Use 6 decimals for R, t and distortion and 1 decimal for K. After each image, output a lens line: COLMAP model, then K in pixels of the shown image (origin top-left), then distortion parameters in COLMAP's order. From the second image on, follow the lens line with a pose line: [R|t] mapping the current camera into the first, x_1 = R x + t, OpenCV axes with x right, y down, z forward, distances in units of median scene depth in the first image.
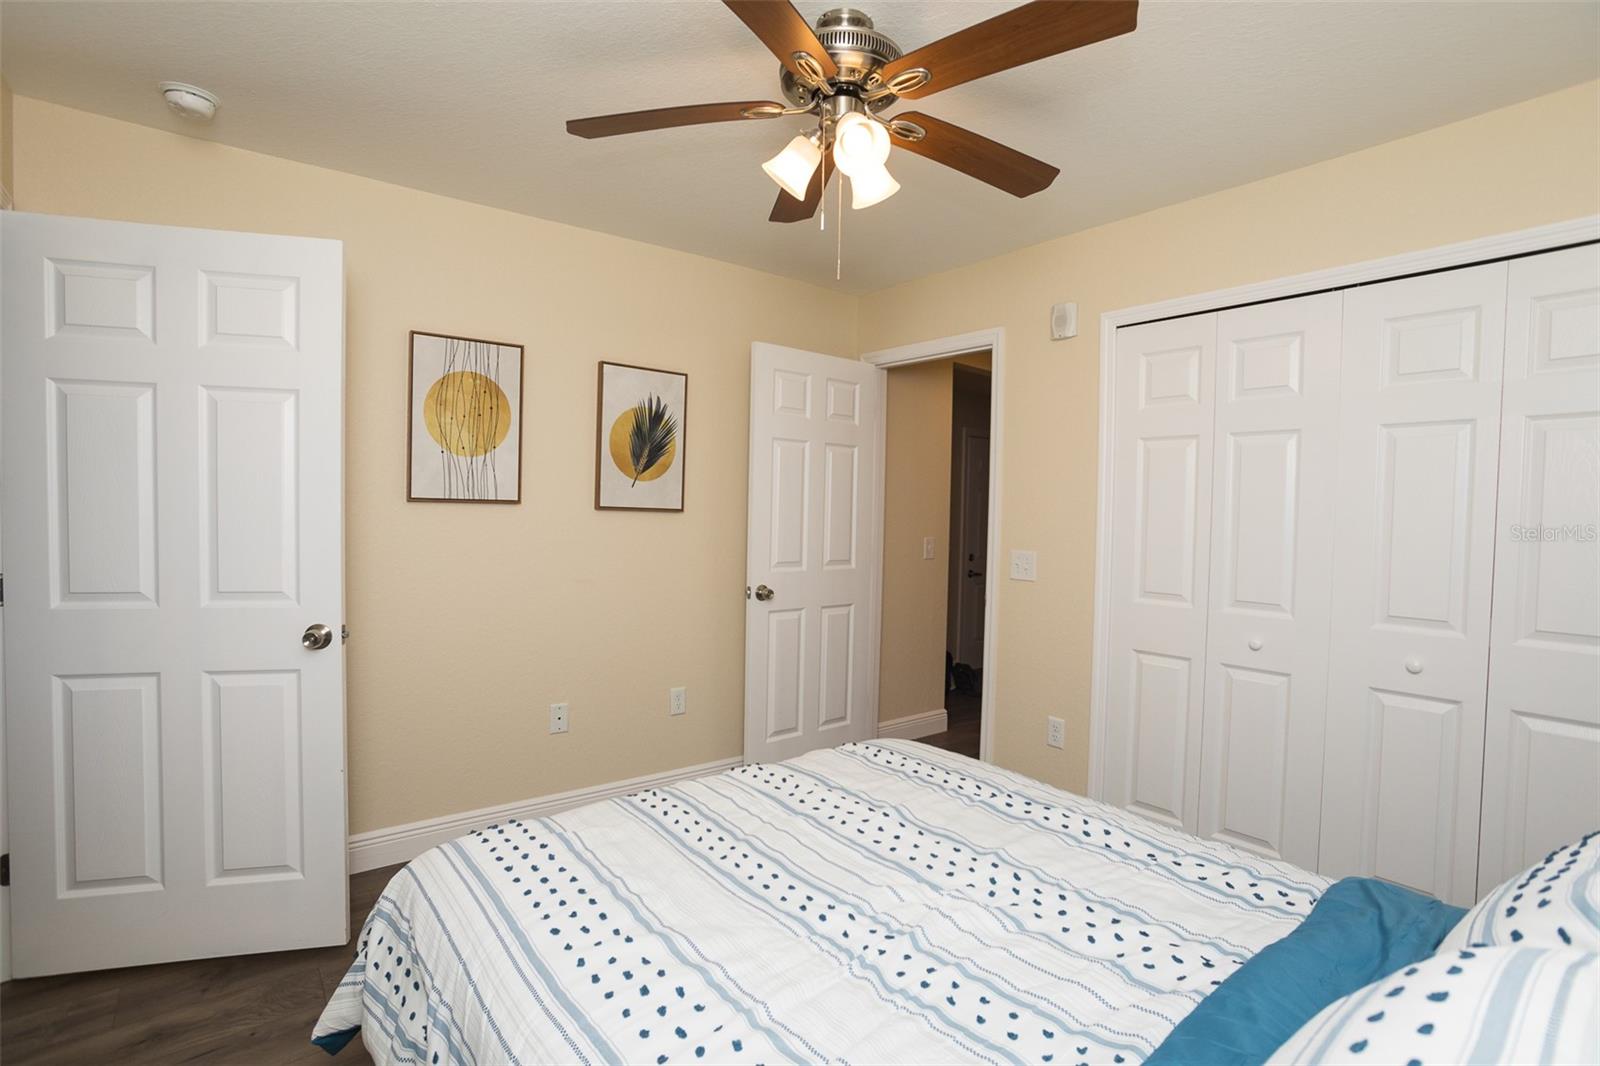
lens RADIAL K [[771.4, 0, 790.6], [0, 771.4, 539.0], [0, 0, 1]] dist [-0.075488, 0.035936]
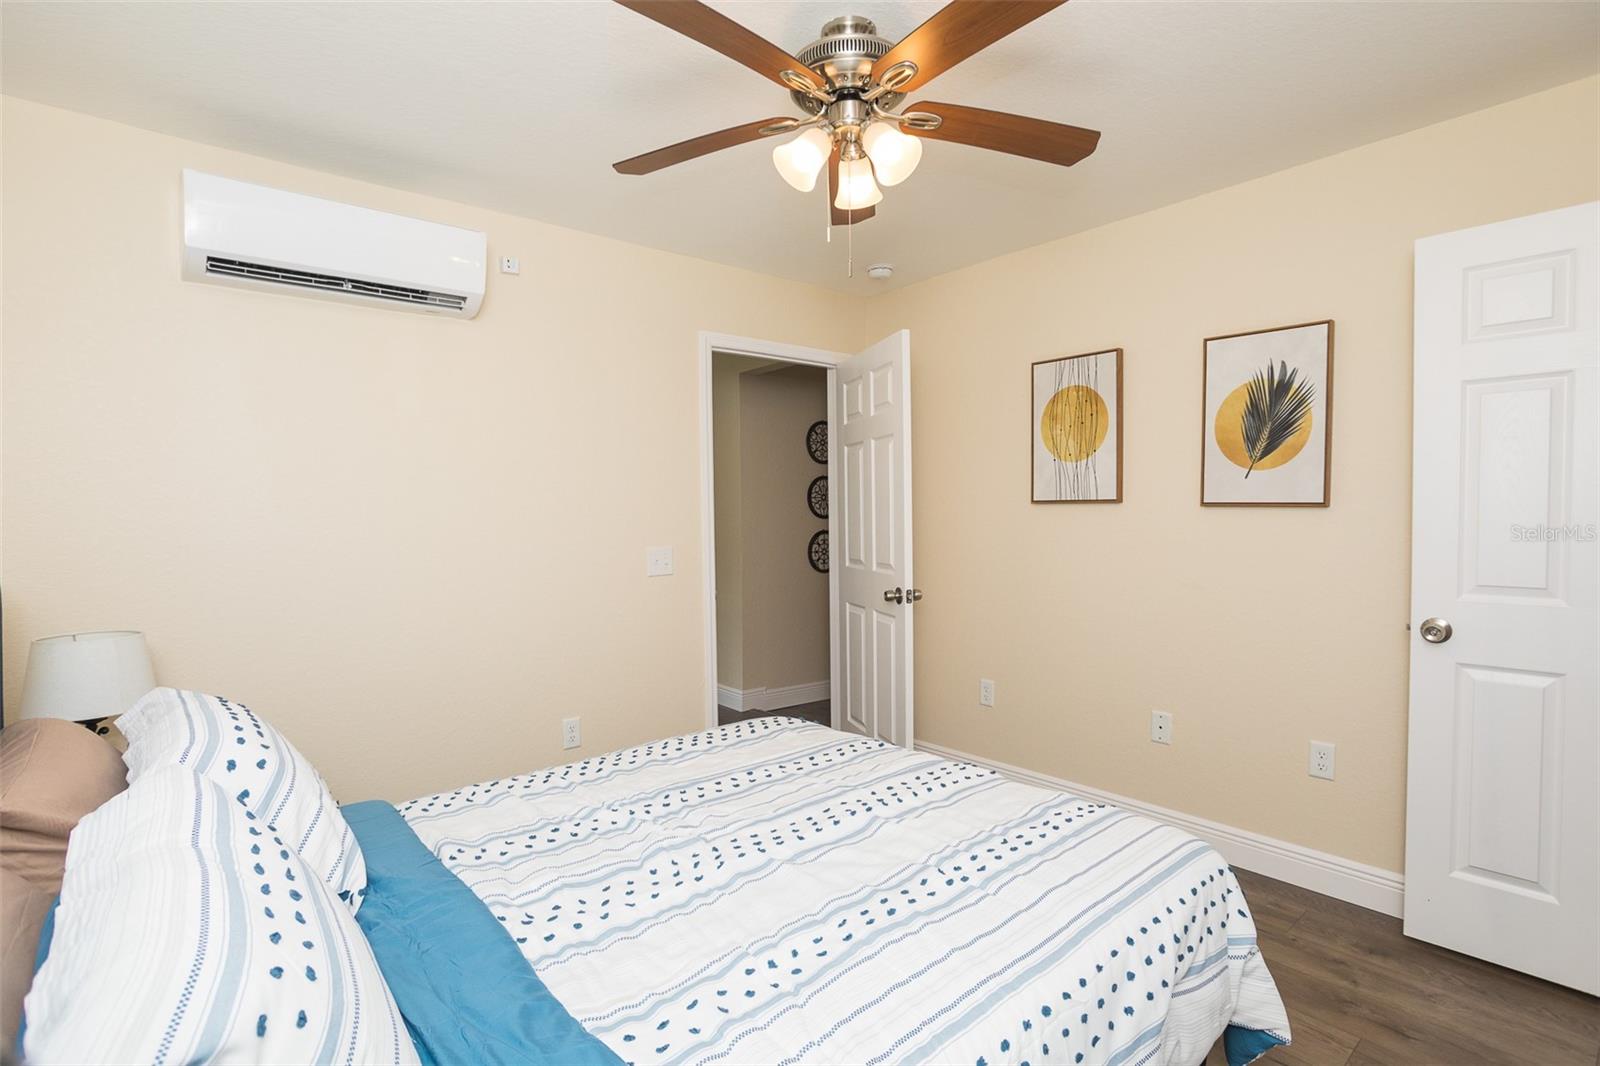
lens RADIAL K [[771.4, 0, 790.6], [0, 771.4, 539.0], [0, 0, 1]] dist [-0.075488, 0.035936]
pose [[0.034863, 0.013120, -0.999306, 0.668362], [-0.027947, 0.999536, 0.012148, 0.002408], [0.999001, 0.027504, 0.035214, 0.541136]]
